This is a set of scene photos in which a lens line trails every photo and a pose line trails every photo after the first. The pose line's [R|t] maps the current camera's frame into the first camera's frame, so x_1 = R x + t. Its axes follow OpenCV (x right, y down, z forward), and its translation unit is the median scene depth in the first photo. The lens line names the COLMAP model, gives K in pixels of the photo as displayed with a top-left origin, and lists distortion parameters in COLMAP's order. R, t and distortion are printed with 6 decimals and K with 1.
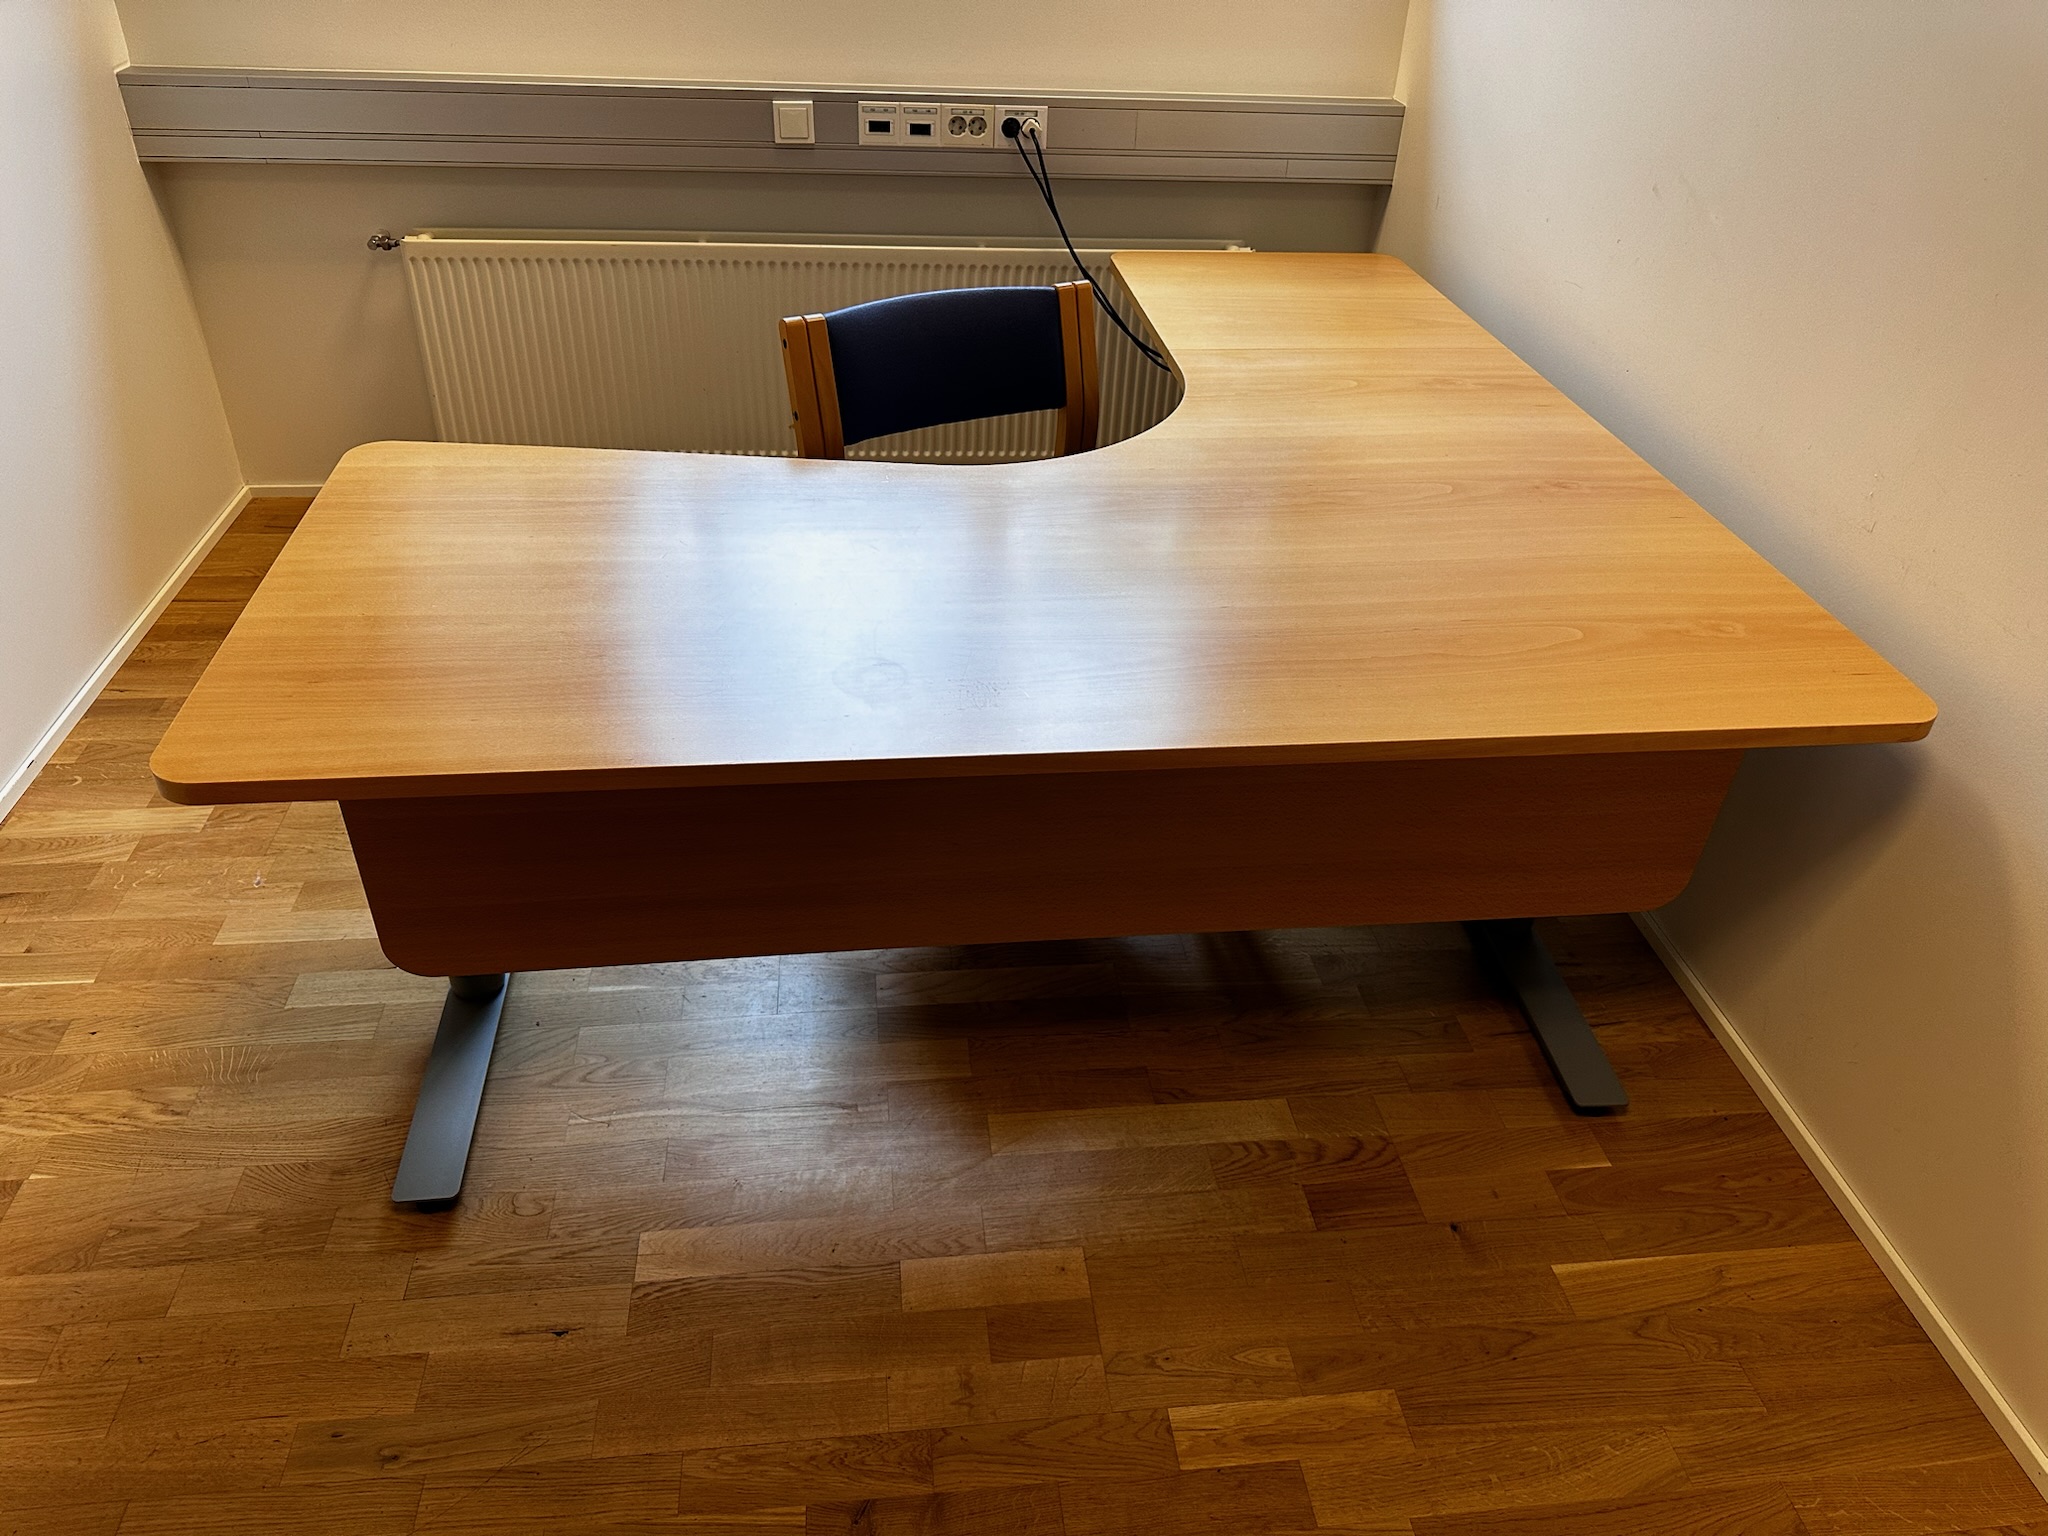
lens RADIAL K [[1447.7, 0, 1020.5], [0, 1447.7, 789.6], [0, 0, 1]] dist [-0.009718, -0.015797]
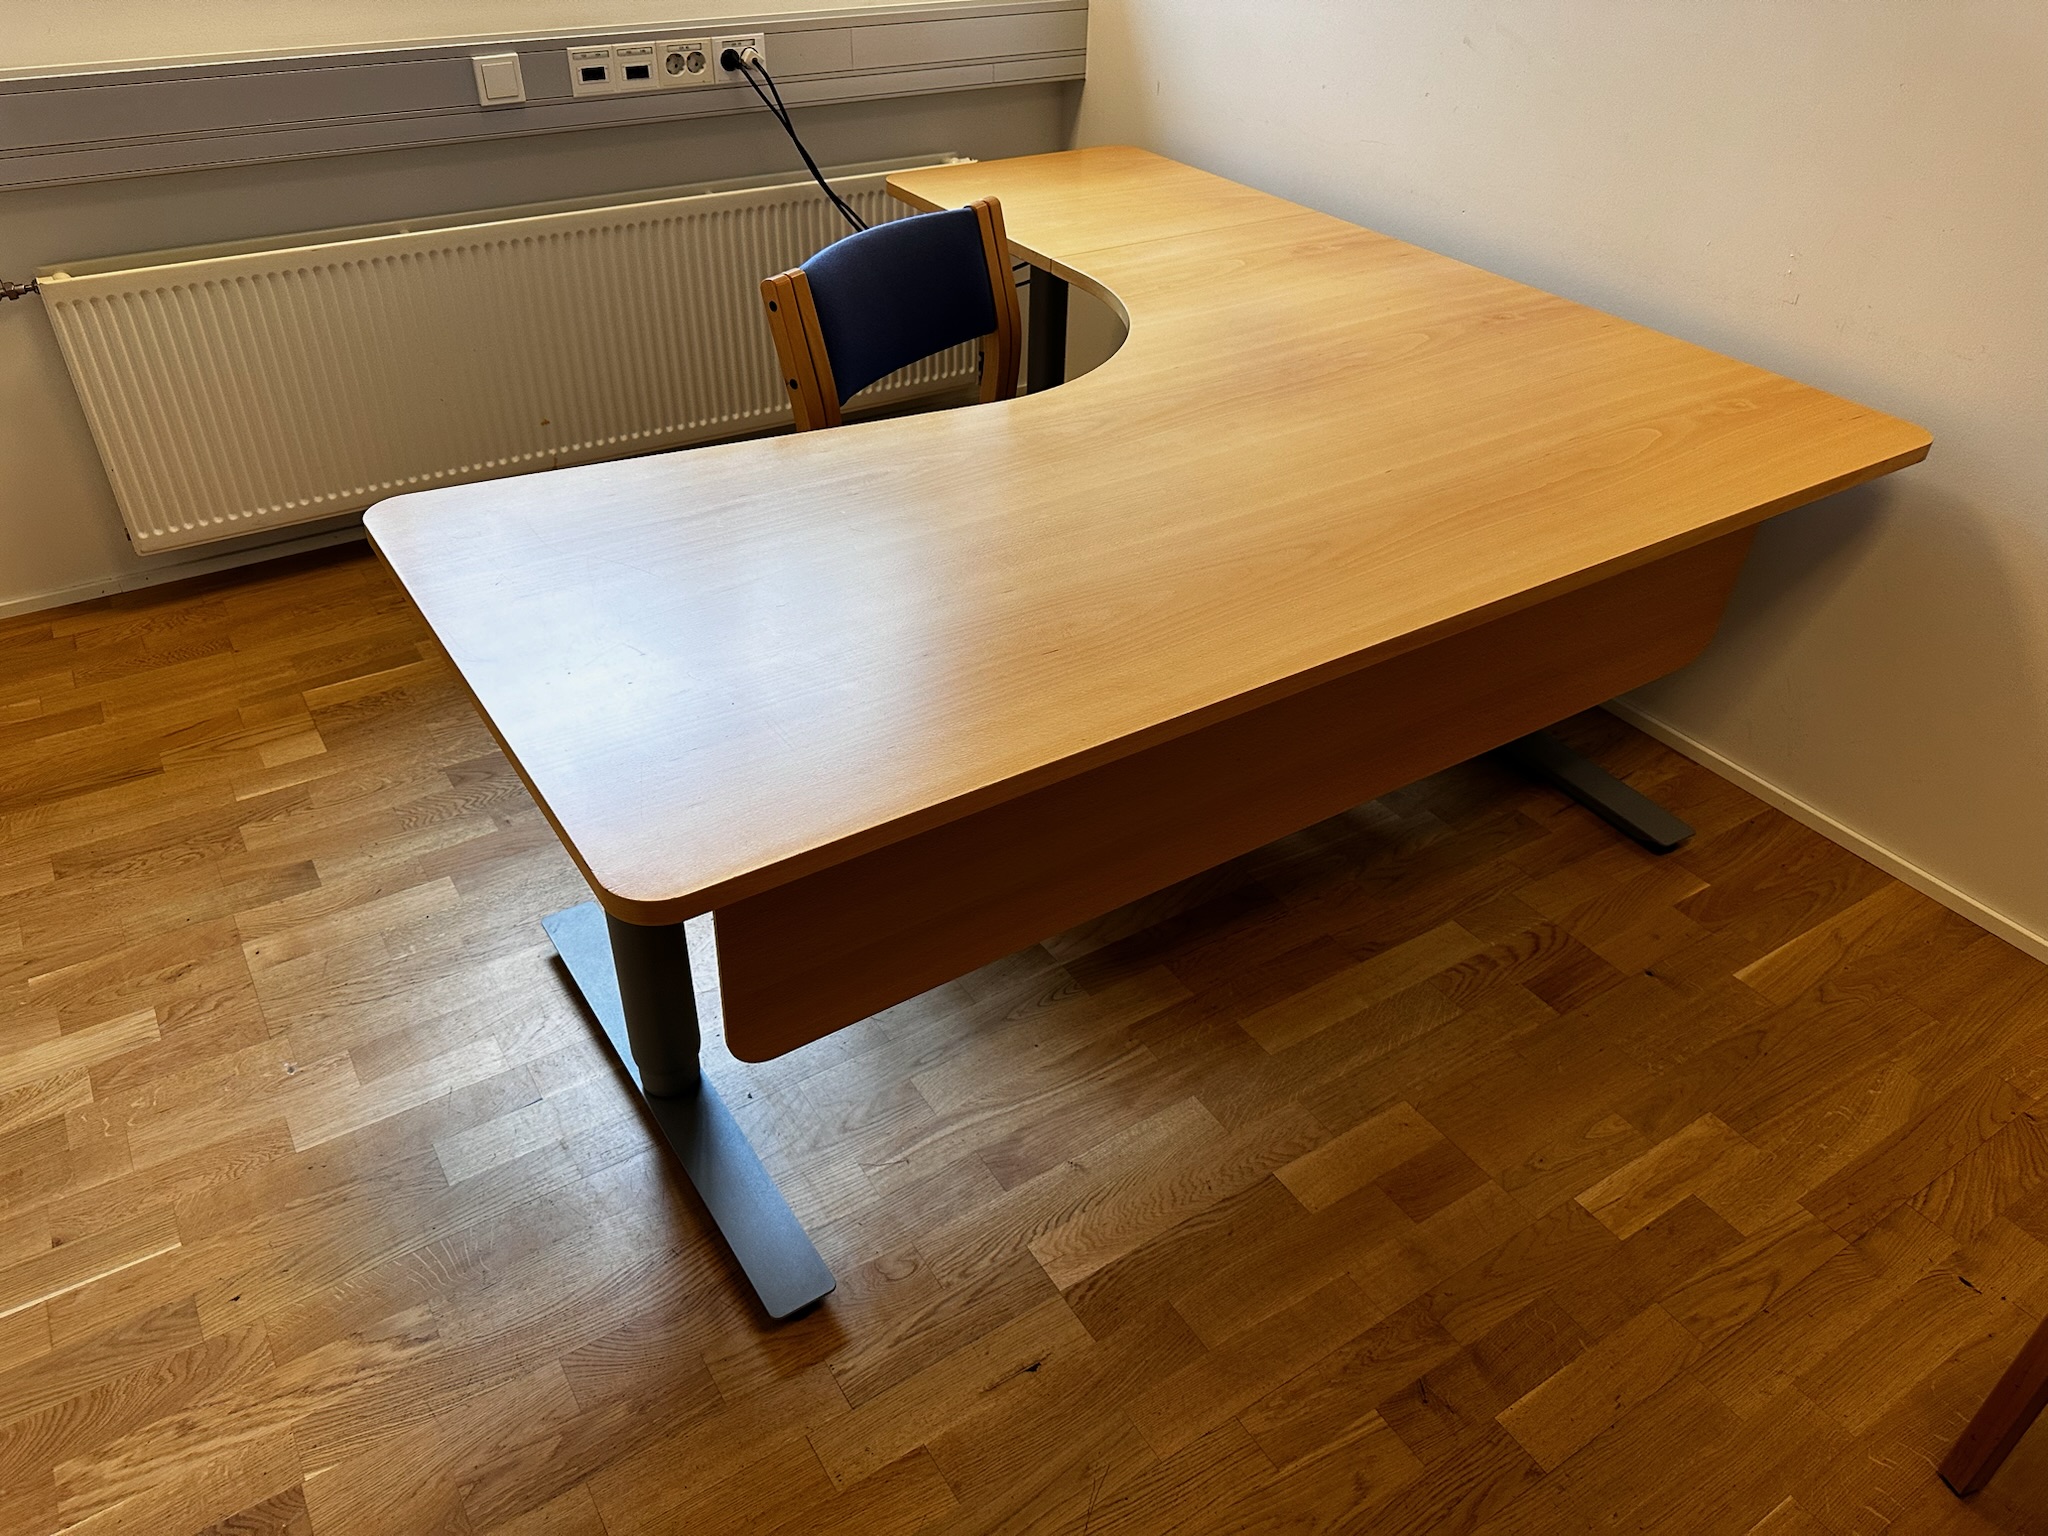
lens RADIAL K [[1447.7, 0, 1005.5], [0, 1447.7, 814.0], [0, 0, 1]] dist [-0.009718, -0.015797]
pose [[0.900005, -0.279813, 0.334210, -0.459171], [0.262058, 0.960054, 0.098086, -0.056166], [-0.348306, -0.000696, 0.937381, 0.103301]]
